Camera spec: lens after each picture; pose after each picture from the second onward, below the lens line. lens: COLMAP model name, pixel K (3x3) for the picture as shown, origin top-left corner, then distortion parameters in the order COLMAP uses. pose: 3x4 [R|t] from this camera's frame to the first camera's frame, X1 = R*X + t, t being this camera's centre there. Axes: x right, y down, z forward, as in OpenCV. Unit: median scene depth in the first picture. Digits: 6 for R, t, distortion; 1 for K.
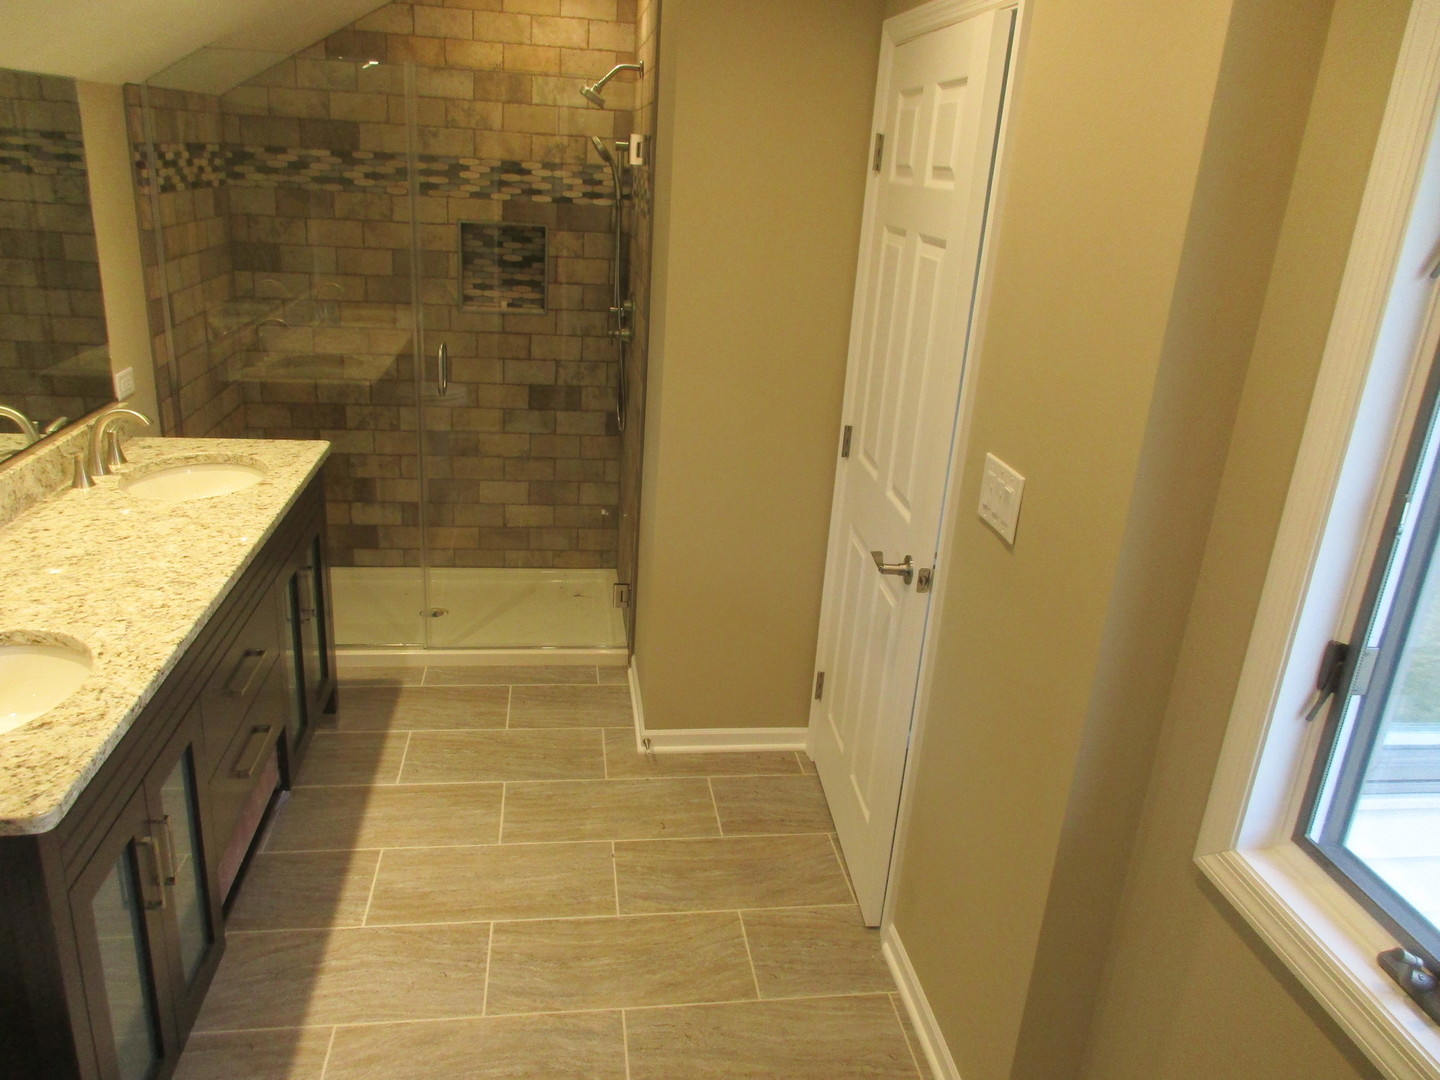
lens RADIAL K [[1064.3, 0, 723.1], [0, 1064.3, 541.4], [0, 0, 1]] dist [-0.011017, 0.008278]
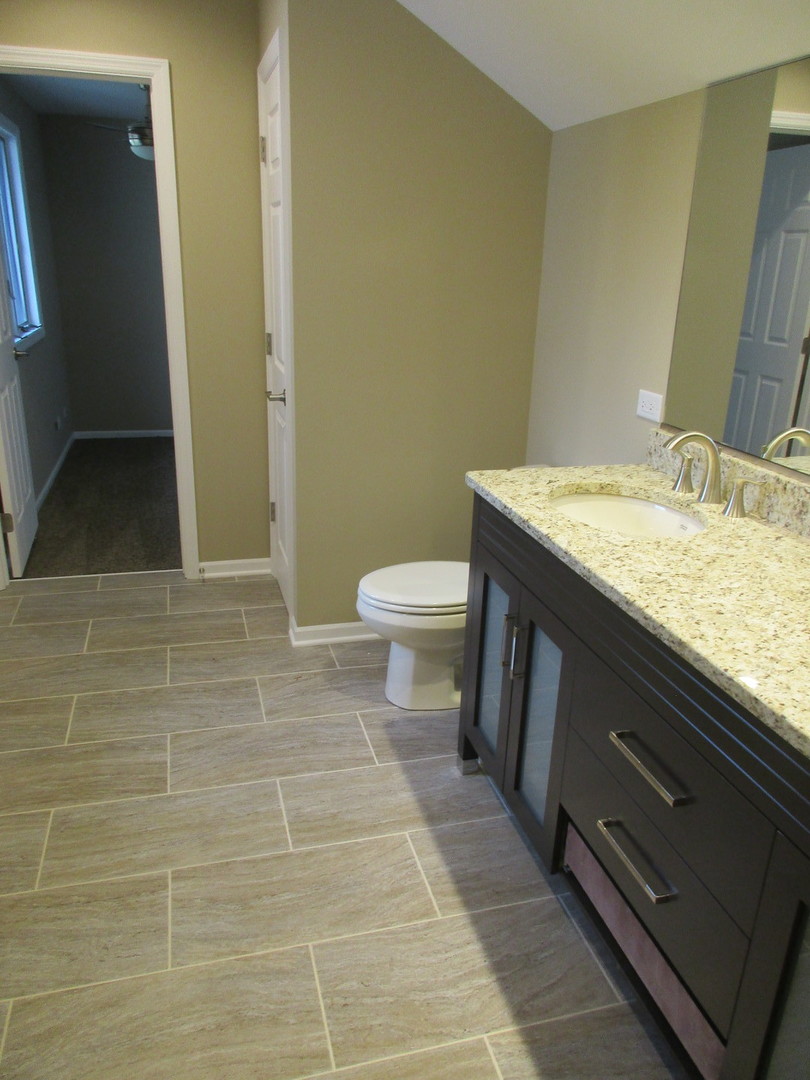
lens RADIAL K [[798.2, 0, 408.2], [0, 798.2, 542.2], [0, 0, 1]] dist [-0.011017, 0.008278]
pose [[-0.987422, -0.051889, -0.149348, -0.183712], [-0.134729, 0.770468, 0.623079, -0.347443], [0.082737, 0.635364, -0.767768, 1.351341]]
